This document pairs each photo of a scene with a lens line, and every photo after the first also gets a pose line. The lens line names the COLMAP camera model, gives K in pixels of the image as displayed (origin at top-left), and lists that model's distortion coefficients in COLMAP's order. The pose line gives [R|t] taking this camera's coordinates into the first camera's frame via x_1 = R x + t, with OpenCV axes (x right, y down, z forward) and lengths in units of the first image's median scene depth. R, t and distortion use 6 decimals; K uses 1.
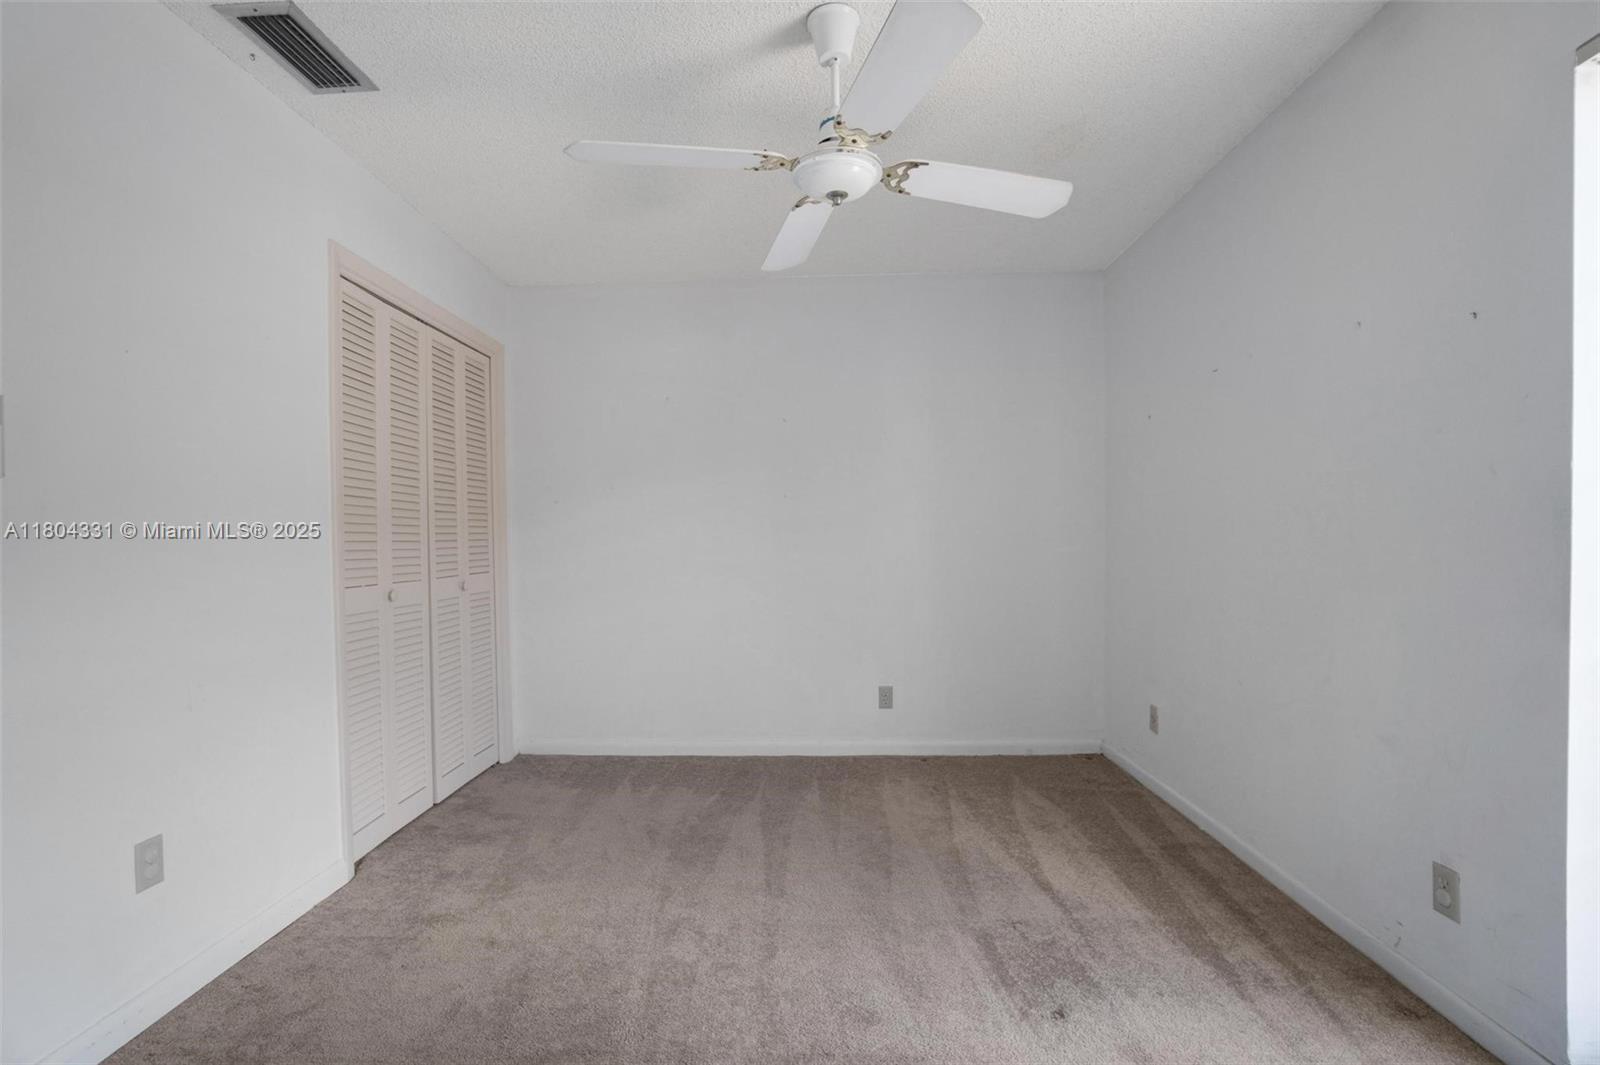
lens RADIAL K [[709.2, 0, 787.1], [0, 709.2, 521.9], [0, 0, 1]] dist [-0.067954, 0.024463]
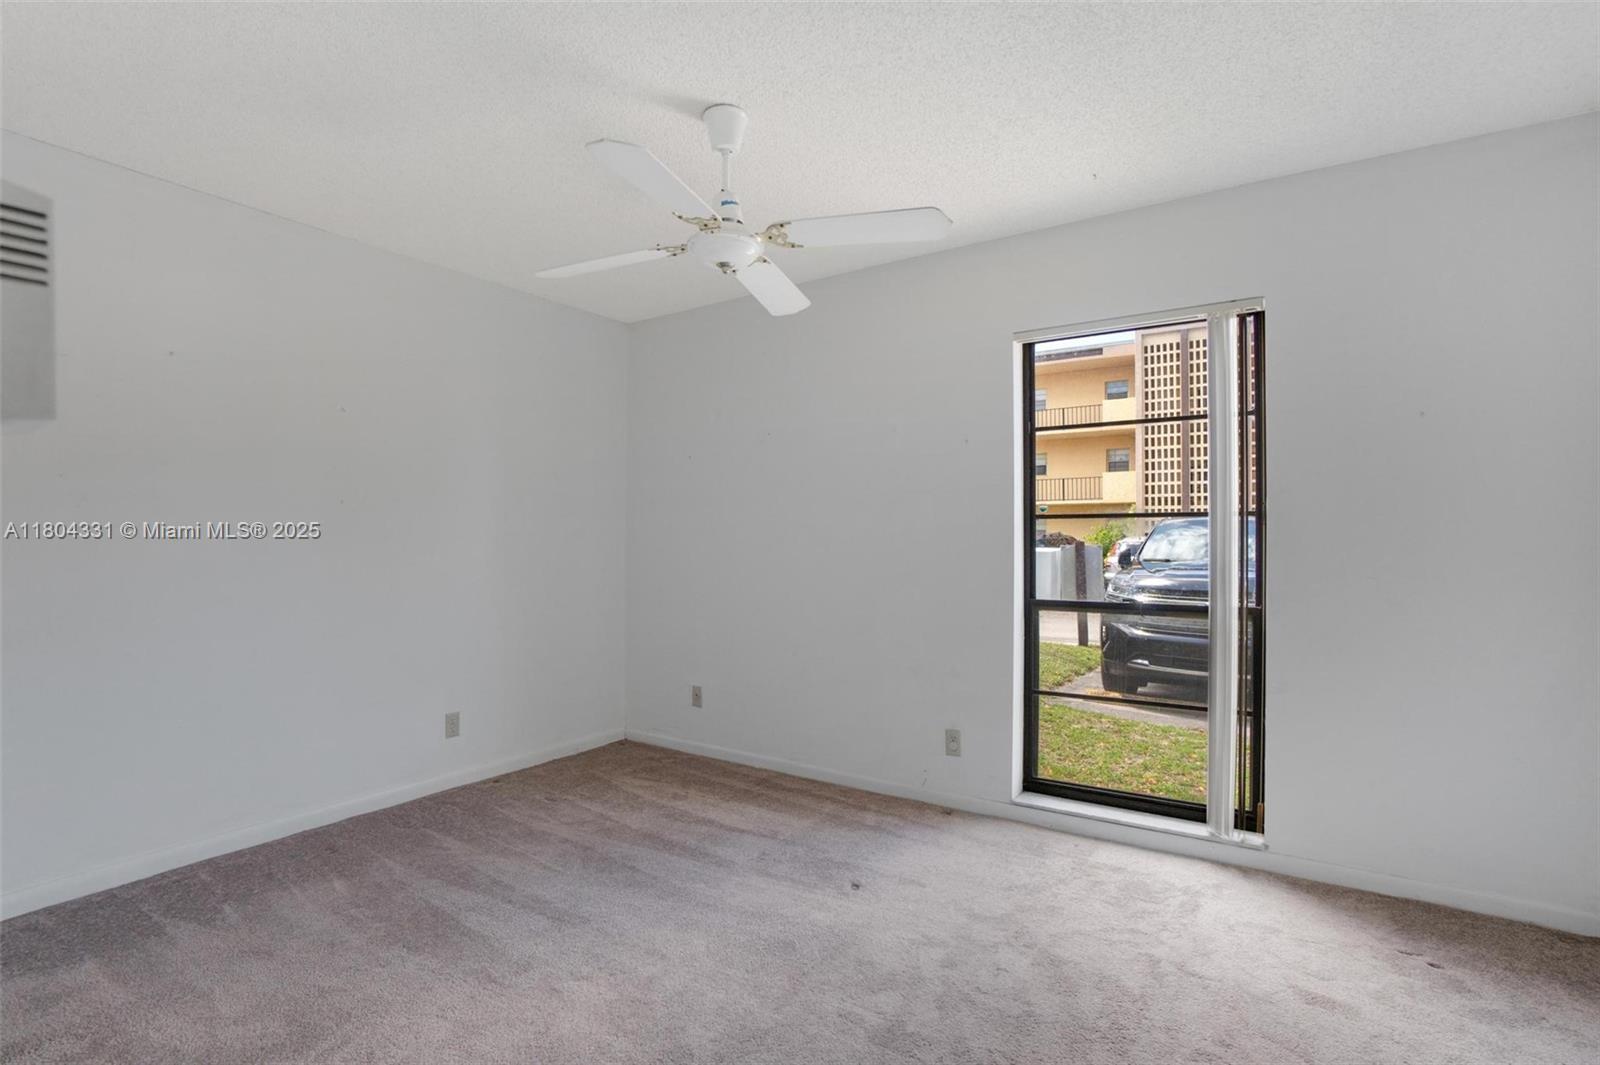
lens RADIAL K [[709.2, 0, 787.1], [0, 709.2, 521.9], [0, 0, 1]] dist [-0.067954, 0.024463]
pose [[0.560795, 0.029541, 0.827427, -0.548401], [-0.018721, 0.999560, -0.022999, -0.011366], [-0.827743, -0.002592, 0.561102, 0.168598]]
